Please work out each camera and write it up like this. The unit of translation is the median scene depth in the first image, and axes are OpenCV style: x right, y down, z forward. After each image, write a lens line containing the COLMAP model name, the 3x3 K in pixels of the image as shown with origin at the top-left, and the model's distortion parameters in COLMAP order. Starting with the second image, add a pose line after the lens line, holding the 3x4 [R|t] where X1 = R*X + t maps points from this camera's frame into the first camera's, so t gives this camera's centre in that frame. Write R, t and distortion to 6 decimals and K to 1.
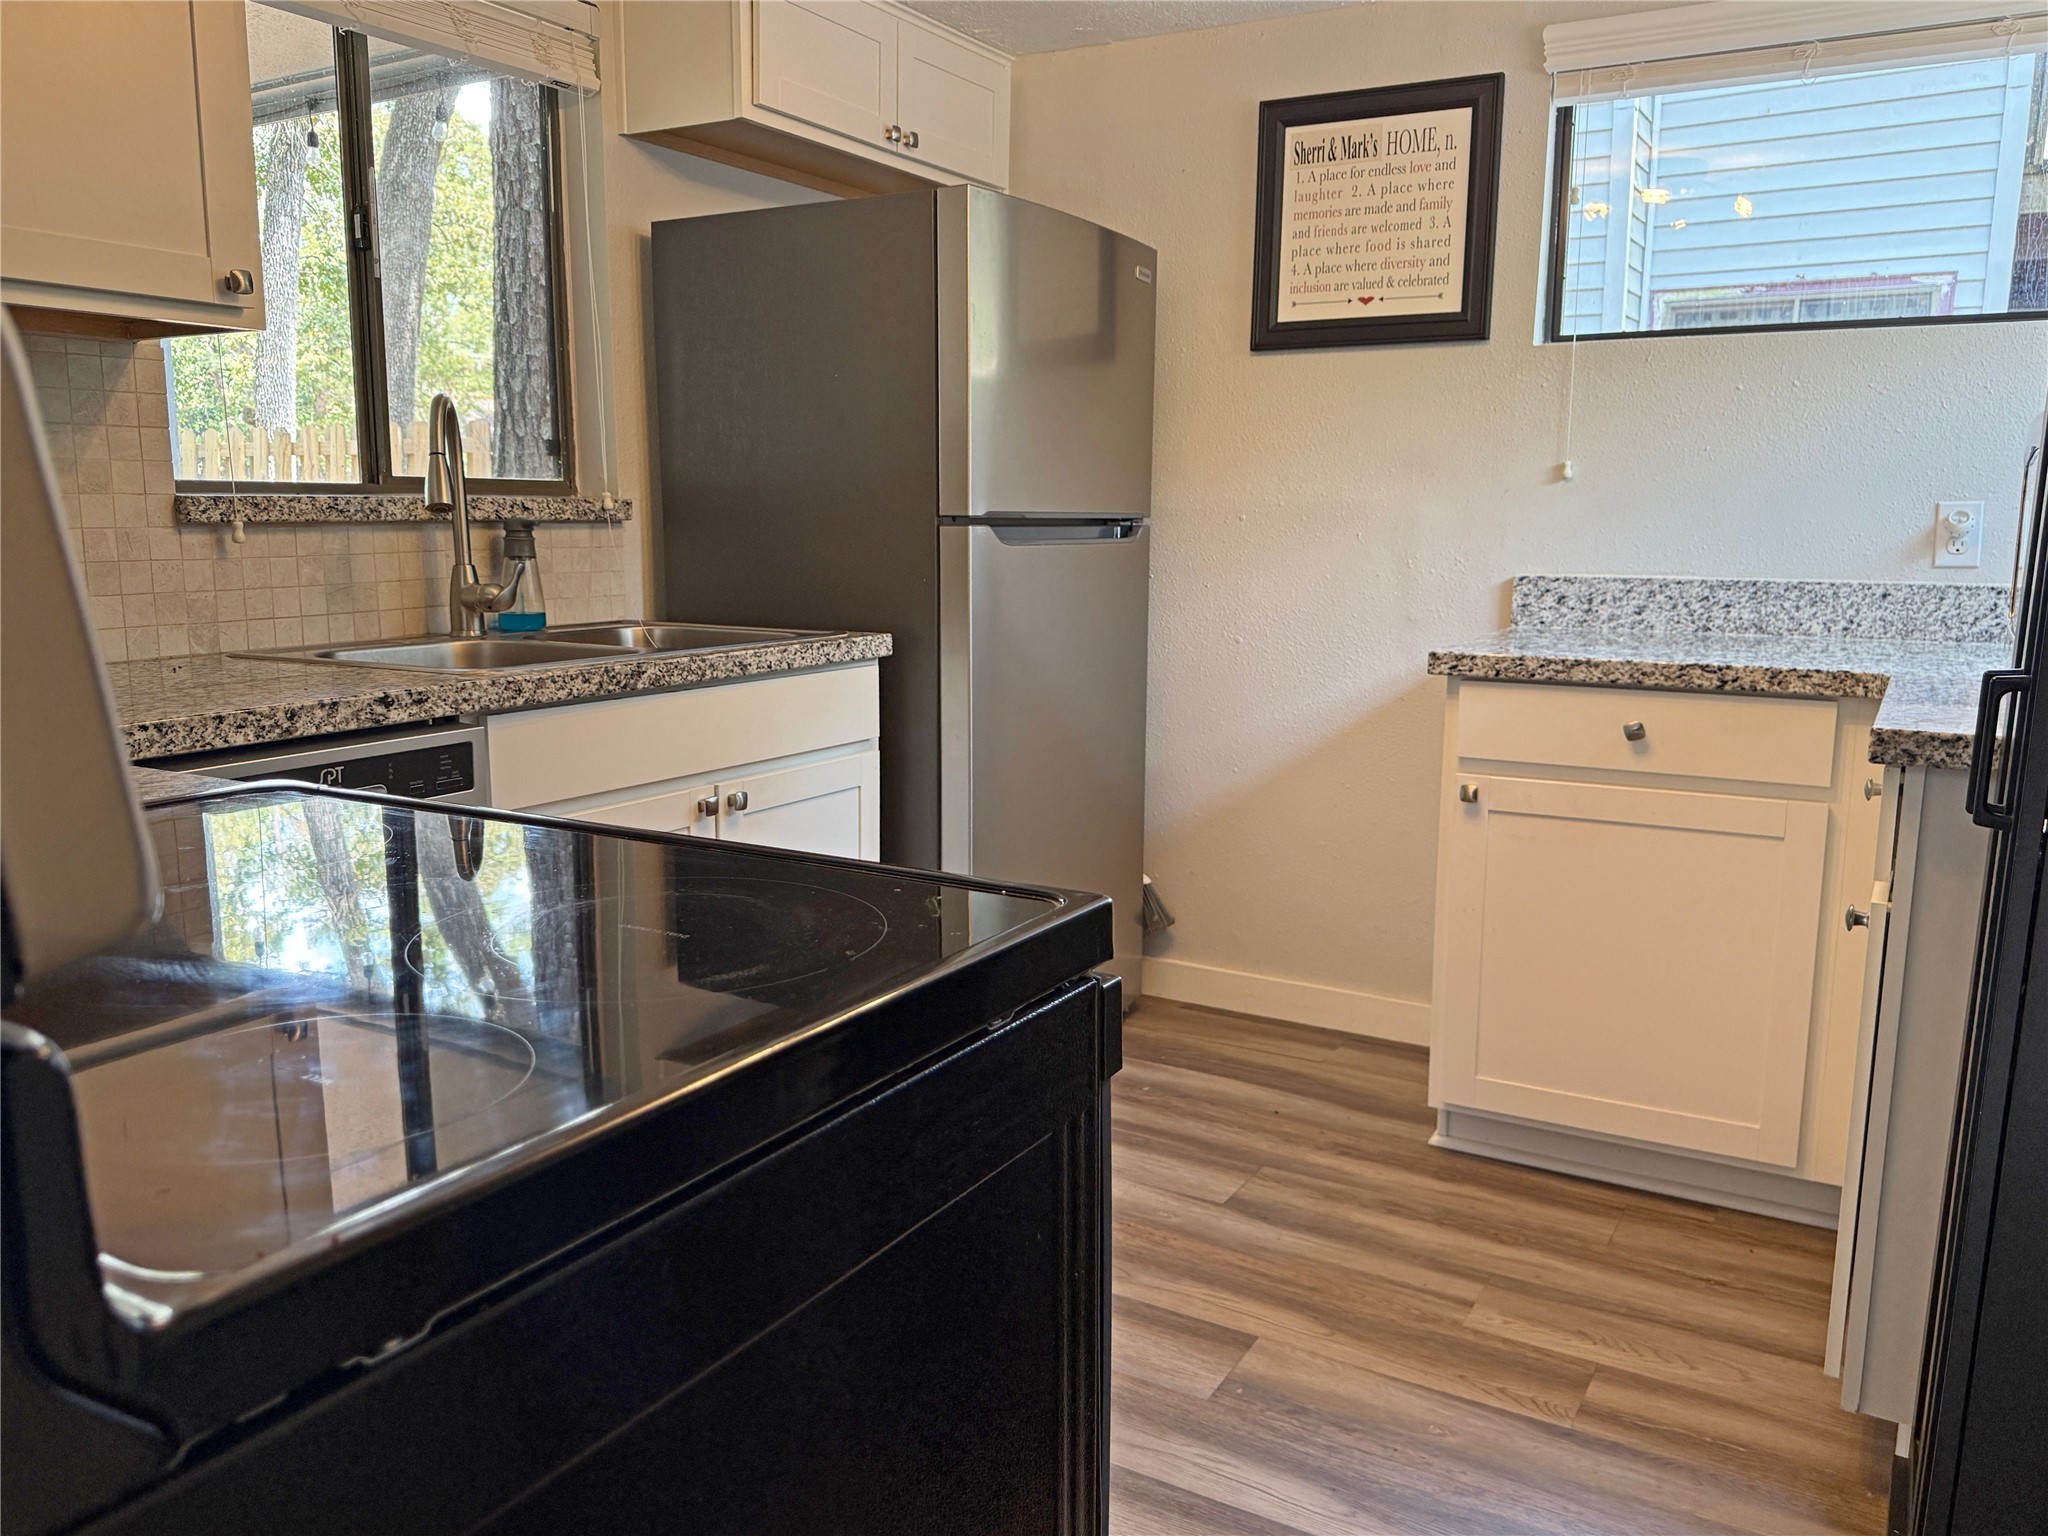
lens RADIAL K [[1523.0, 0, 1016.3], [0, 1523.0, 782.6], [0, 0, 1]] dist [0.070892, -0.104339]
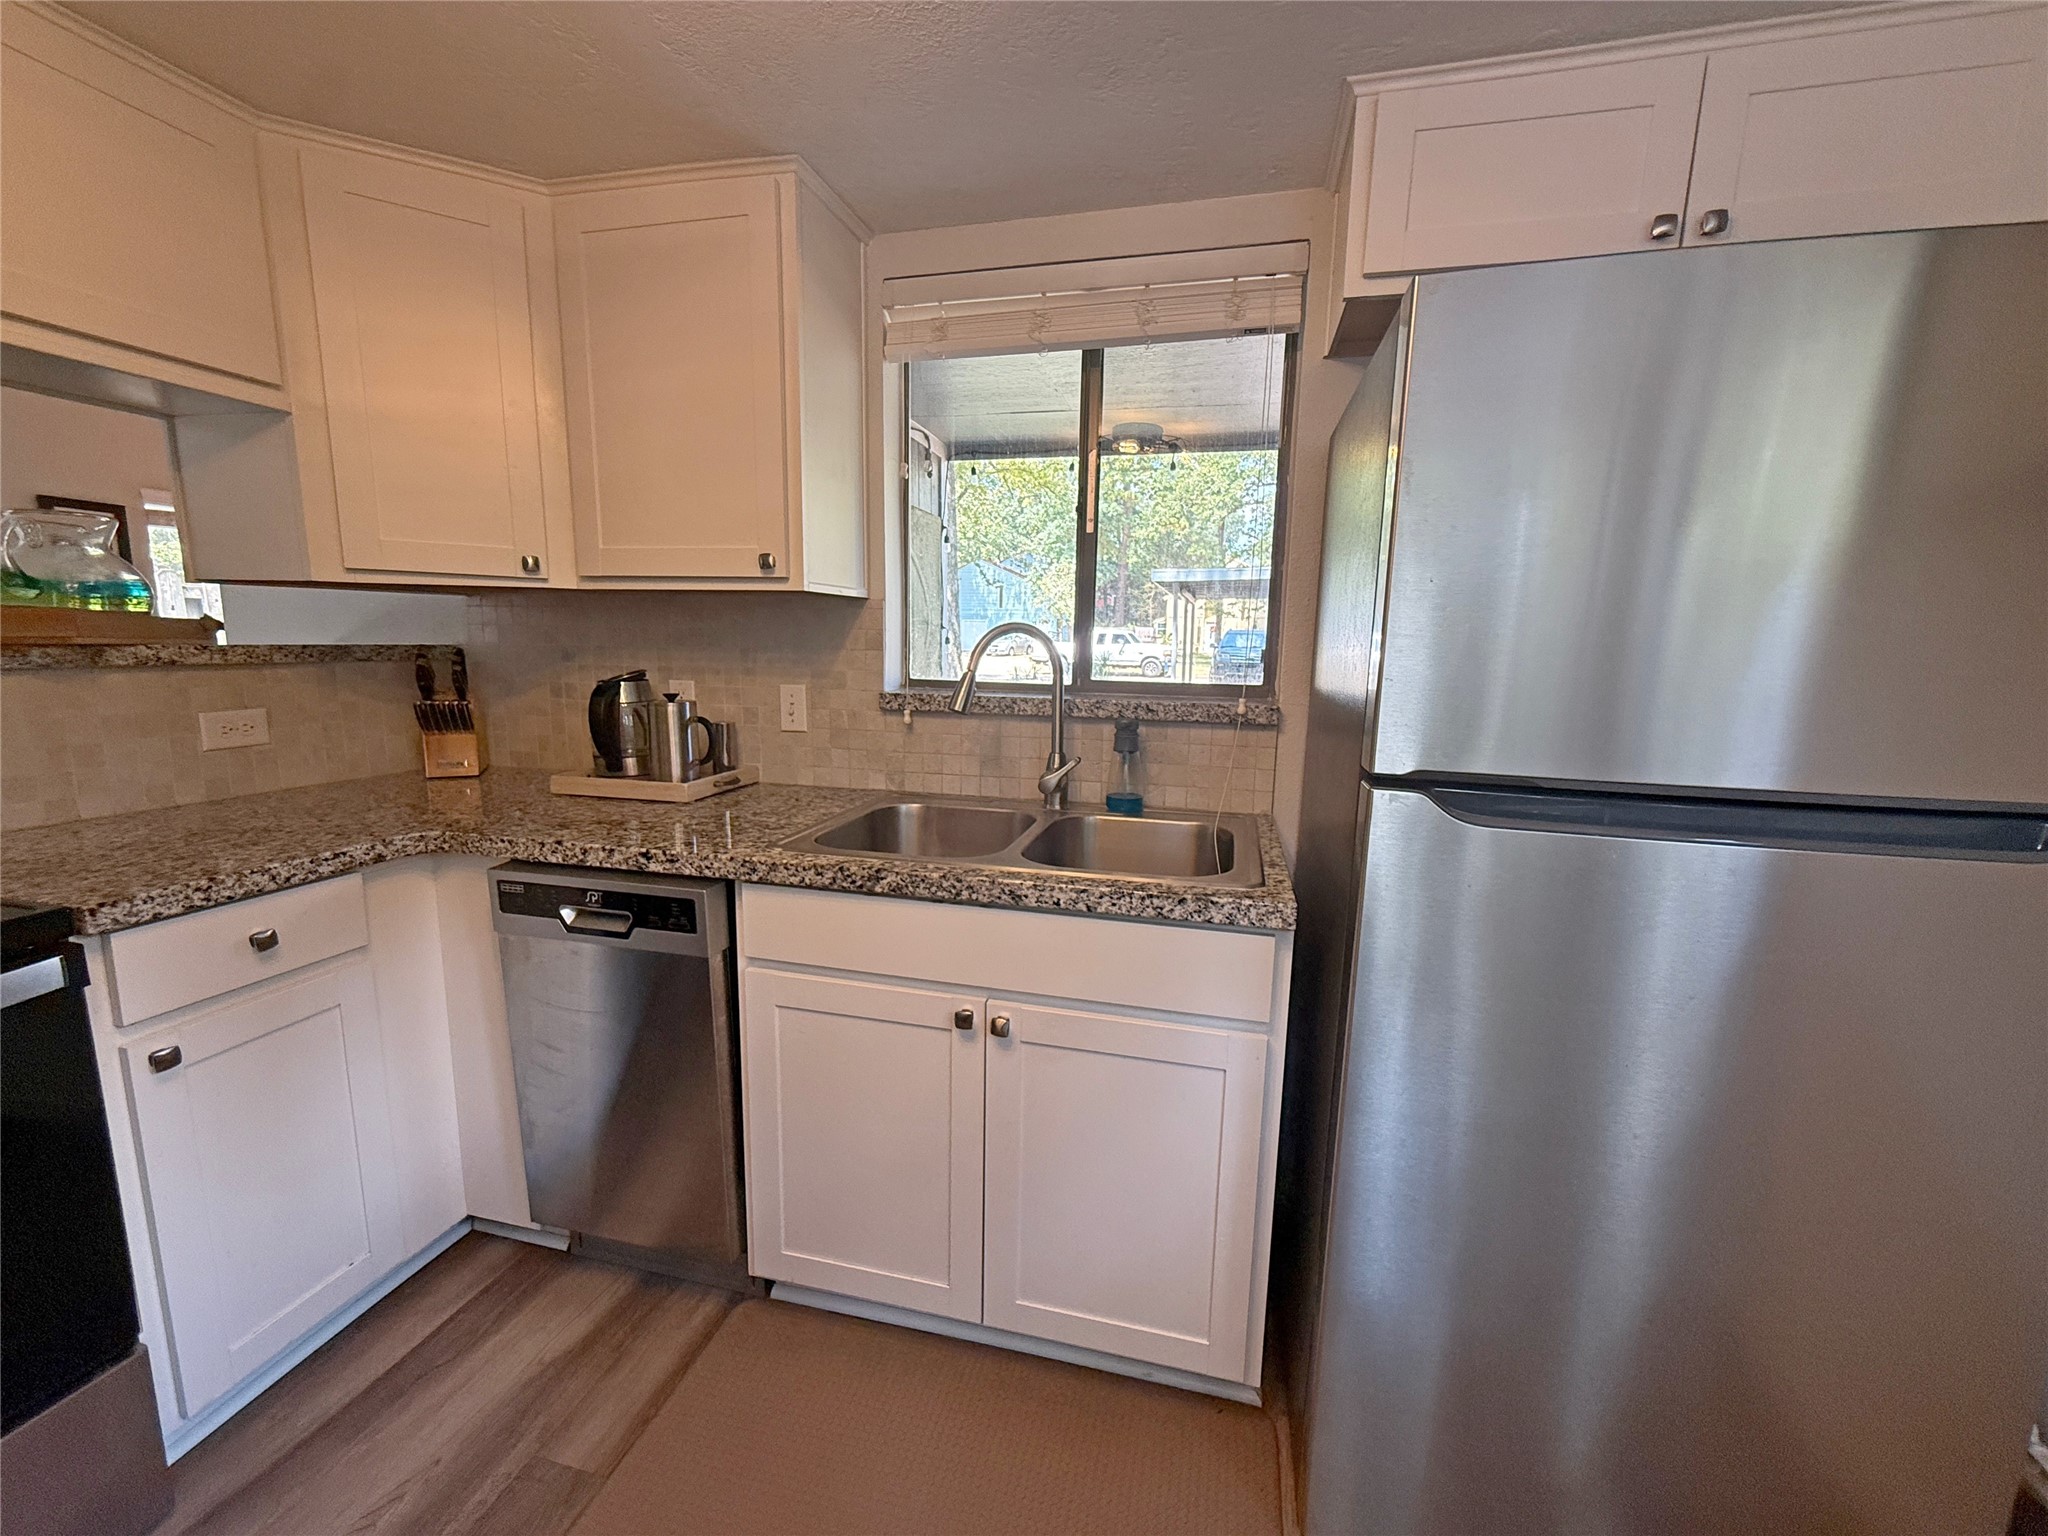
lens RADIAL K [[827.3, 0, 1029.5], [0, 827.3, 778.4], [0, 0, 1]] dist [0.000632, 0.000003]
pose [[0.307511, 0.157347, -0.938445, 0.326031], [-0.187415, 0.976930, 0.102388, -0.221032], [0.932905, 0.144394, 0.329906, 0.898804]]
